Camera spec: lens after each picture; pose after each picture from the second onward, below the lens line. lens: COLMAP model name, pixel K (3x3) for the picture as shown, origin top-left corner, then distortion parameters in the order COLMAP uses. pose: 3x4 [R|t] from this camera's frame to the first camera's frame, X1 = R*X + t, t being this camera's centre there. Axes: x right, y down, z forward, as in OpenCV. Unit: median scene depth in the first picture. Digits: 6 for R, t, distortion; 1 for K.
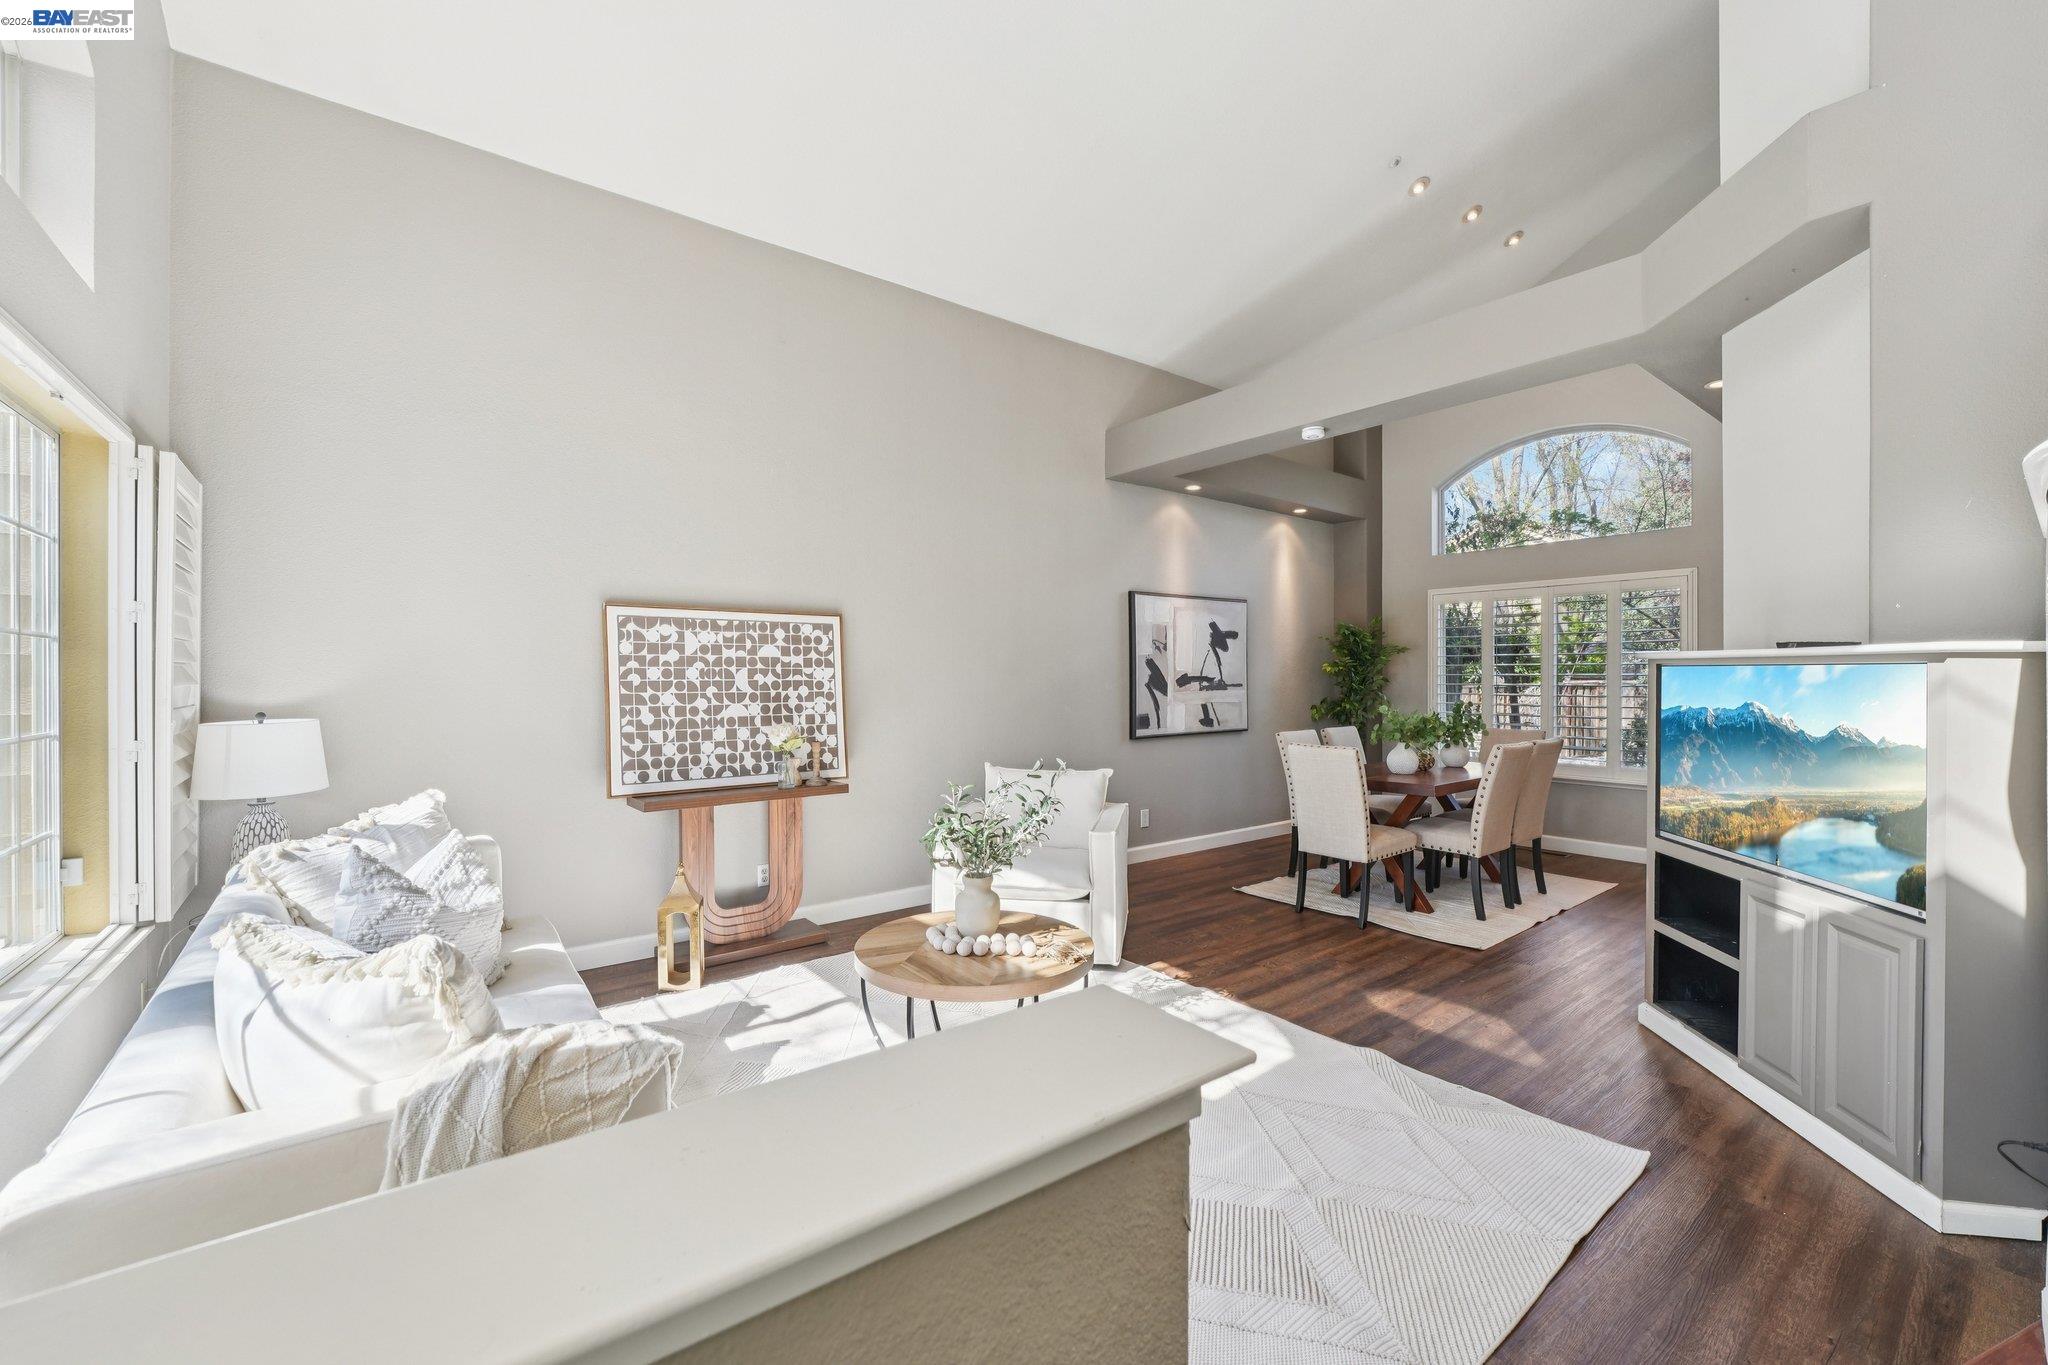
lens RADIAL K [[832.6, 0, 1018.1], [0, 832.6, 681.1], [0, 0, 1]] dist [-0.012220, 0.000329]
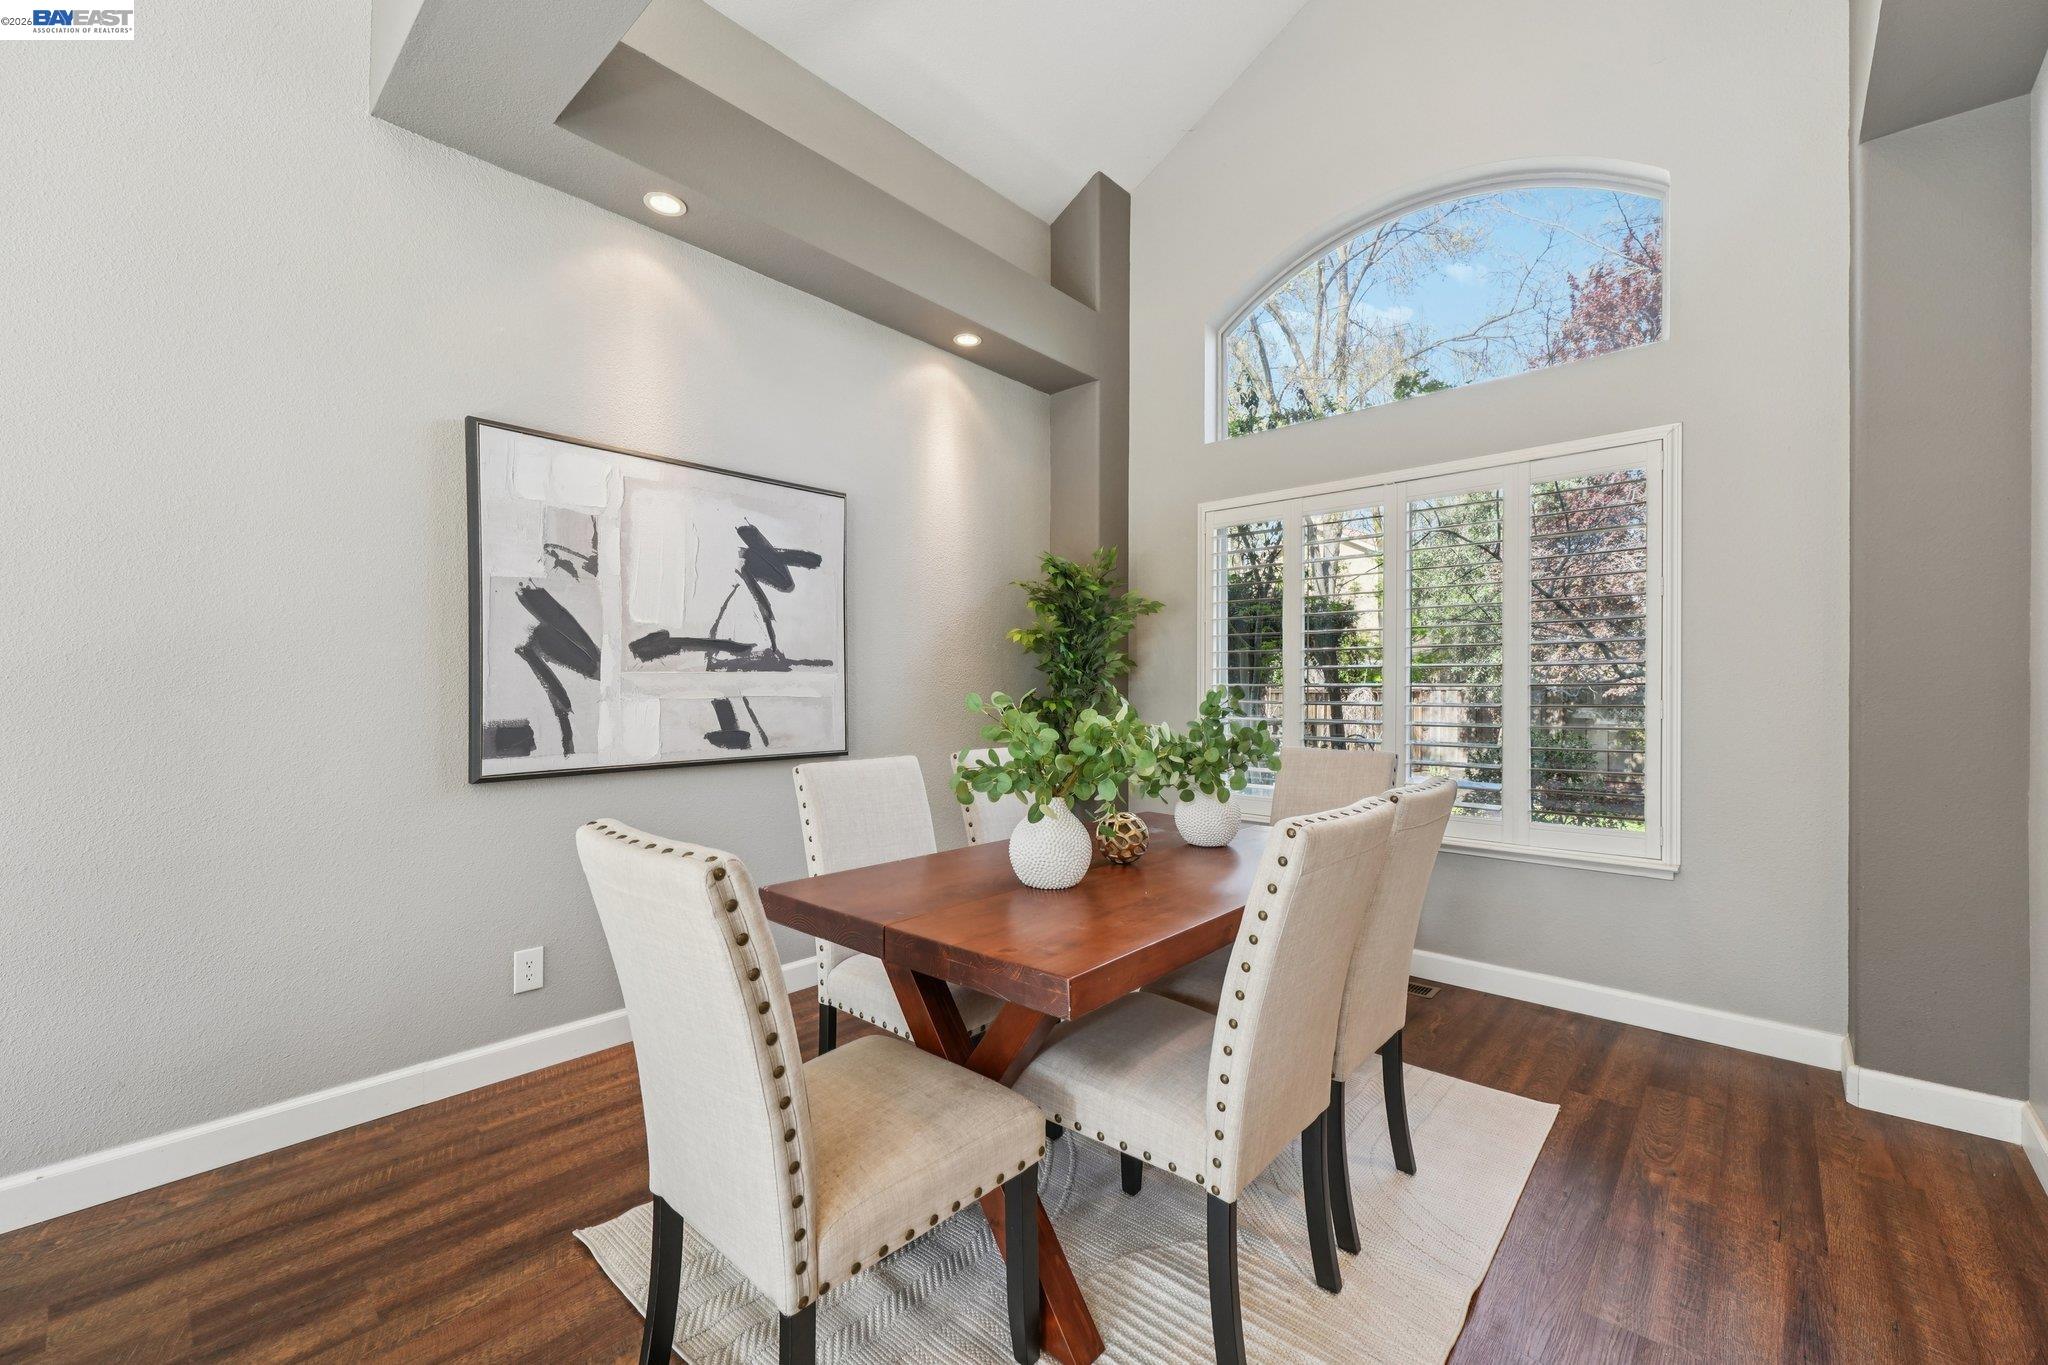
lens RADIAL K [[836.9, 0, 1024.0], [0, 836.9, 682.5], [0, 0, 1]] dist [0.000638, 0.000087]
pose [[0.983399, 0.006729, 0.181332, 0.302345], [-0.004420, 0.999904, -0.013137, 0.023260], [-0.181403, 0.012117, 0.983334, 0.507585]]
